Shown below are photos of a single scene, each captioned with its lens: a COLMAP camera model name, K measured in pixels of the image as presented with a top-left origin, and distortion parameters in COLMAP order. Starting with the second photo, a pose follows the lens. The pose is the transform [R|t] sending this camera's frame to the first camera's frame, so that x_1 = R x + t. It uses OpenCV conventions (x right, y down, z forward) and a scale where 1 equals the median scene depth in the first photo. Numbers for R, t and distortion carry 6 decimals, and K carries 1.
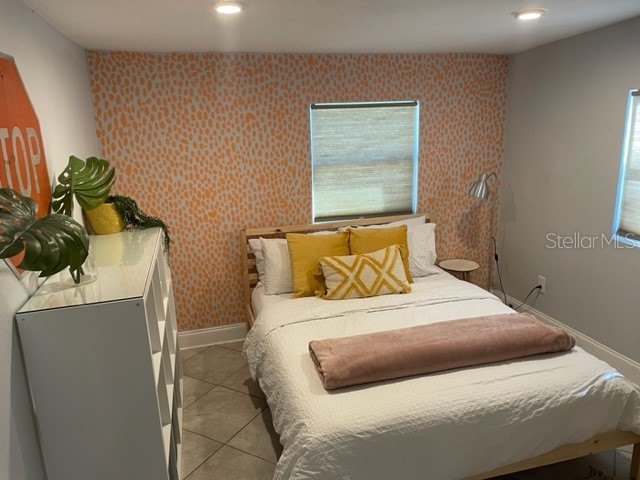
lens RADIAL K [[484.9, 0, 319.5], [0, 484.9, 240.3], [0, 0, 1]] dist [0.082059, -0.114372]
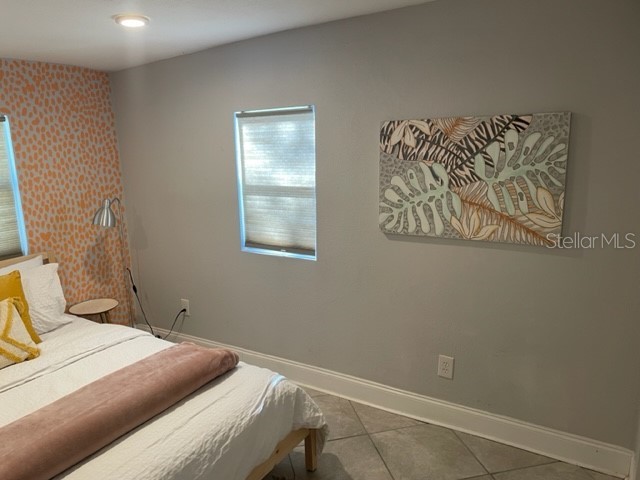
lens RADIAL K [[484.9, 0, 315.8], [0, 484.9, 245.8], [0, 0, 1]] dist [0.082059, -0.114372]
pose [[0.729084, -0.134696, 0.671039, 0.003948], [0.167508, 0.985743, 0.015868, -0.003323], [-0.663610, 0.100835, 0.741252, 0.100904]]
